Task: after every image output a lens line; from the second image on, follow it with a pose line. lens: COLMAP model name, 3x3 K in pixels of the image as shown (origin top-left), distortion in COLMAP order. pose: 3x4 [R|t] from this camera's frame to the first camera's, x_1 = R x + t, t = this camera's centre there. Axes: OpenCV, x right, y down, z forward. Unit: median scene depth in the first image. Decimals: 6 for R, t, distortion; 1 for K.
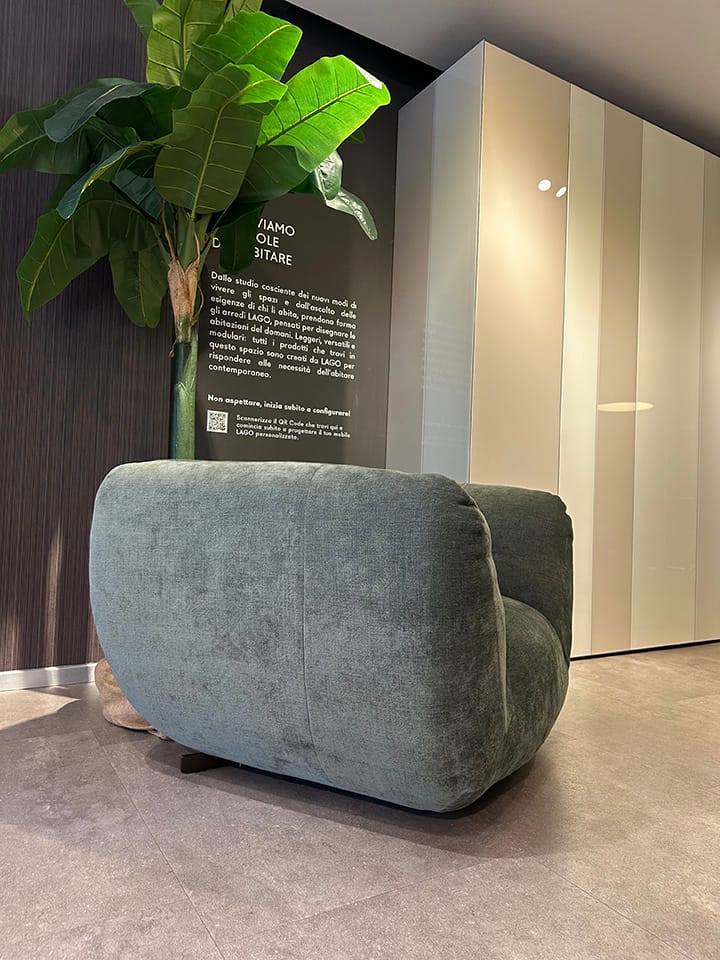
lens RADIAL K [[659.5, 0, 352.3], [0, 659.5, 483.2], [0, 0, 1]] dist [0.111955, -0.111675]
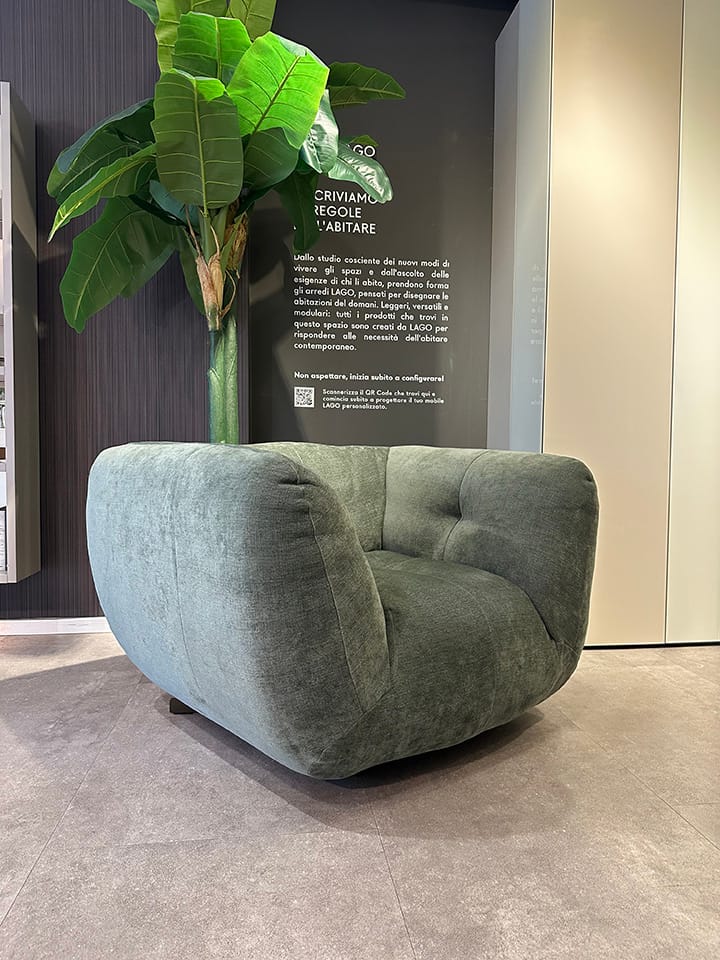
lens RADIAL K [[659.5, 0, 352.3], [0, 659.5, 483.2], [0, 0, 1]] dist [0.111955, -0.111675]
pose [[0.922375, -0.012806, -0.386084, 0.264713], [0.035146, 0.998087, 0.050859, -0.006205], [0.384695, -0.060480, 0.921060, 0.045221]]
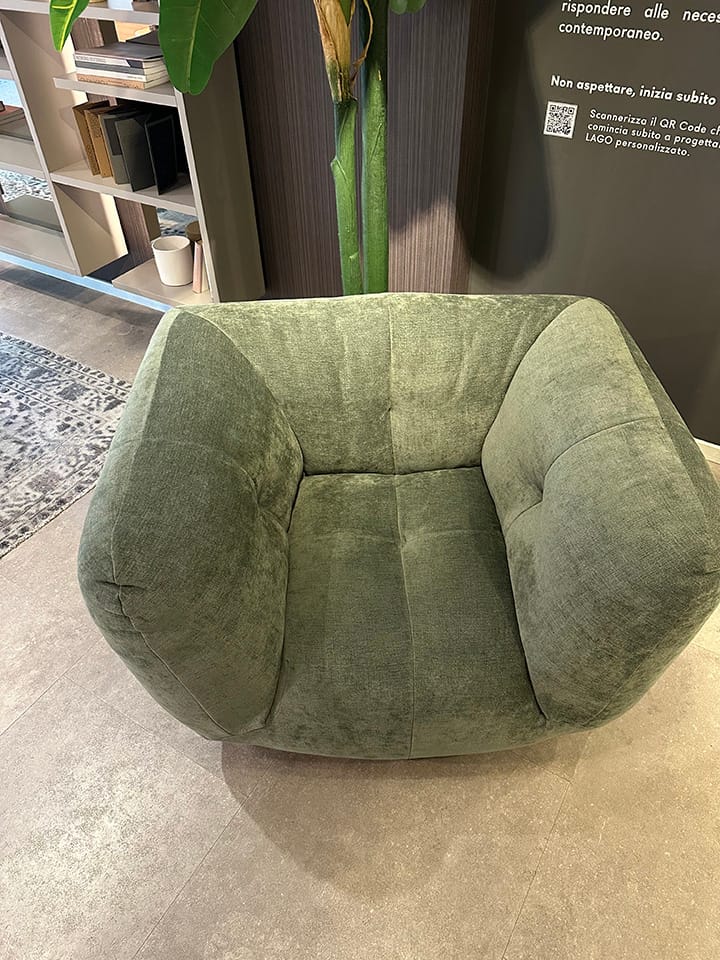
lens RADIAL K [[672.1, 0, 361.7], [0, 672.1, 466.0], [0, 0, 1]] dist [0.000418, -0.000940]
pose [[0.482134, 0.550802, -0.681296, 0.361069], [0.063438, 0.753658, 0.654198, -0.282540], [0.873797, -0.358631, 0.328423, 0.442749]]
